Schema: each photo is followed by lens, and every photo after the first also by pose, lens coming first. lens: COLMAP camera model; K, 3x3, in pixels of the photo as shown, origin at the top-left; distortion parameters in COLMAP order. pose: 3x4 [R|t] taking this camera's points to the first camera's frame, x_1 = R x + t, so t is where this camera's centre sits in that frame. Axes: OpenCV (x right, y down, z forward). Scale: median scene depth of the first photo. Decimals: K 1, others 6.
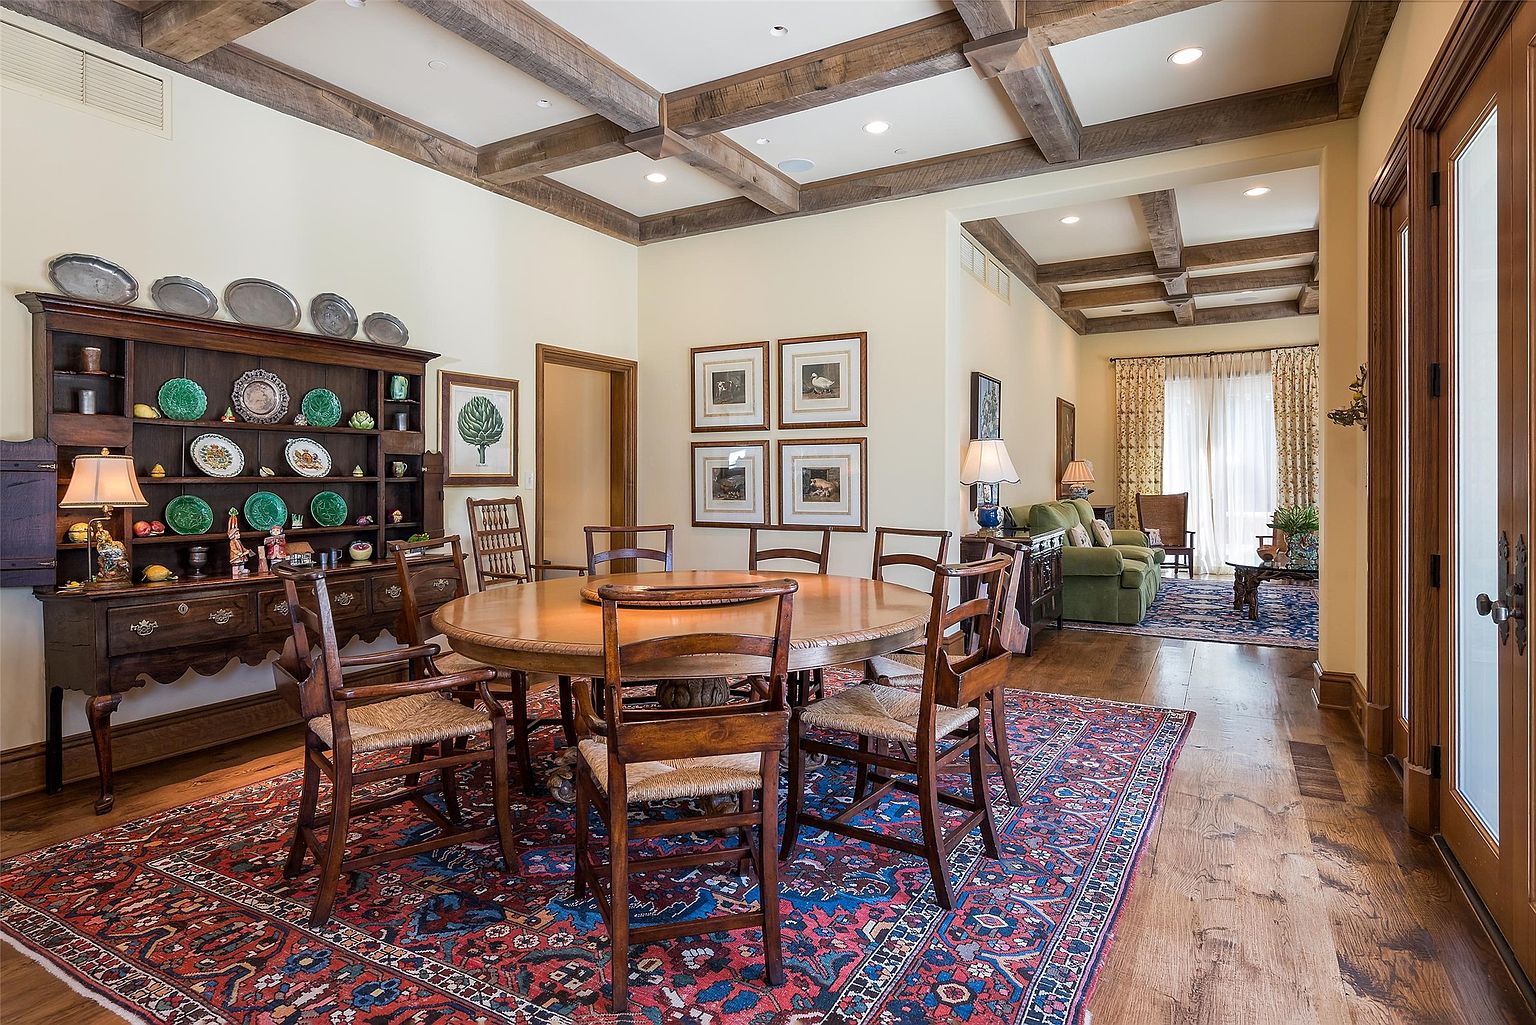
lens RADIAL K [[809.1, 0, 766.0], [0, 809.1, 485.2], [0, 0, 1]] dist [0.002106, 0.000144]
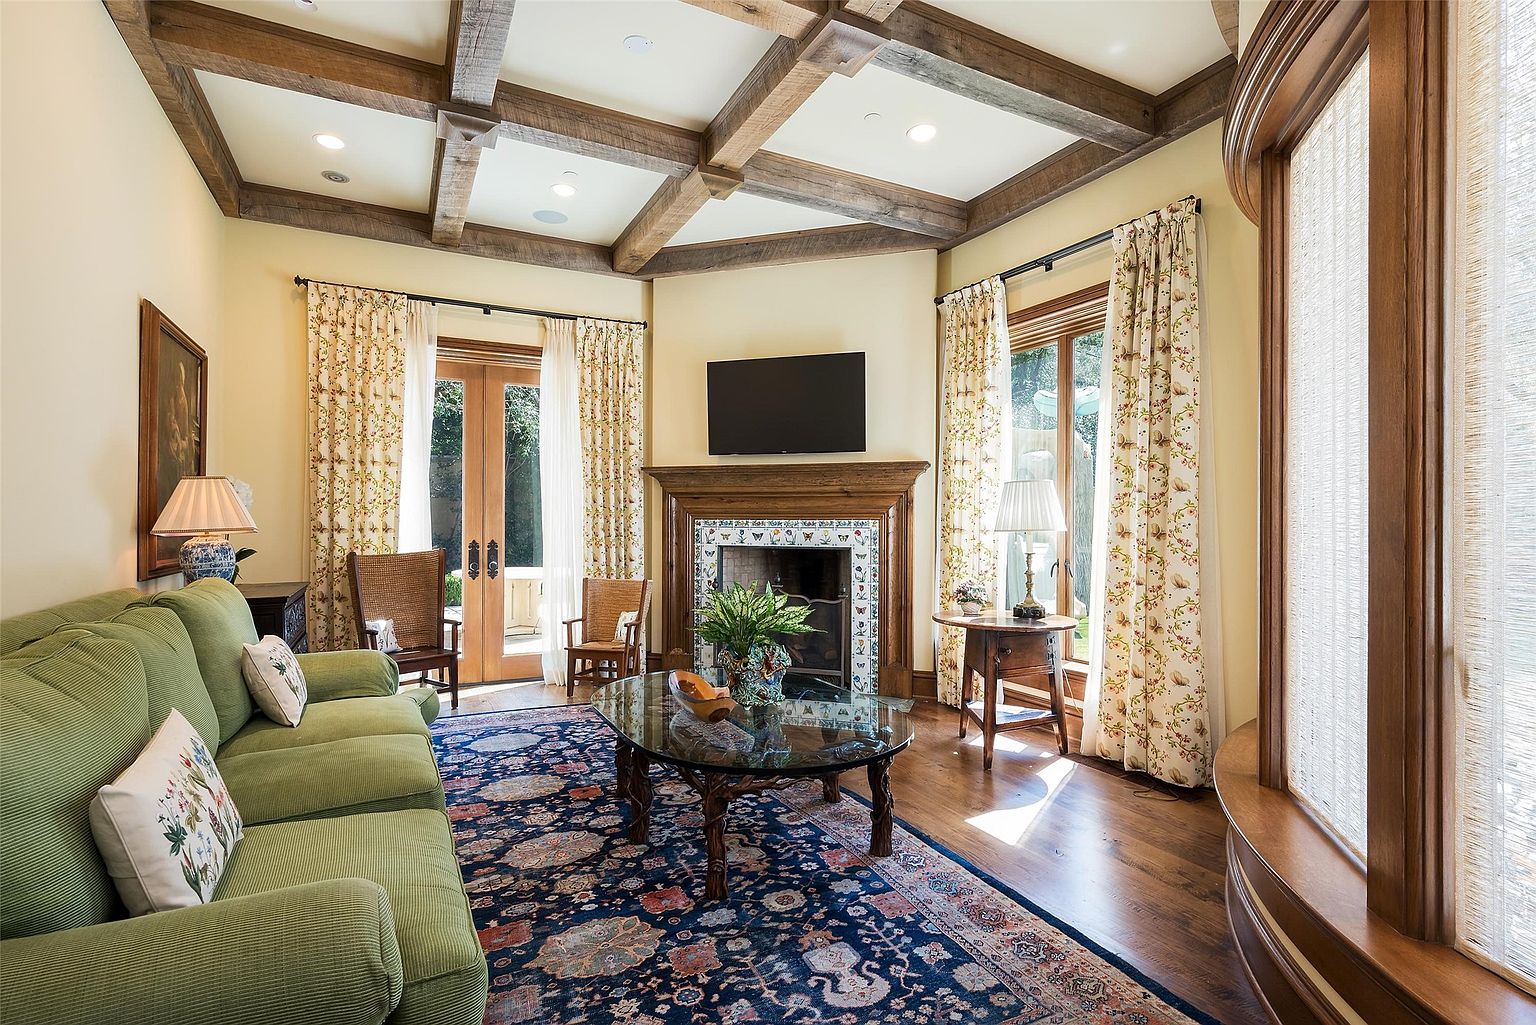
lens RADIAL K [[749.0, 0, 768.0], [0, 749.0, 512.5], [0, 0, 1]] dist [0.000389, 0.000071]
pose [[0.556534, 0.017460, 0.830641, 0.221349], [0.001455, 0.999757, -0.021989, -0.004129], [-0.830824, 0.013446, 0.556373, 0.539247]]
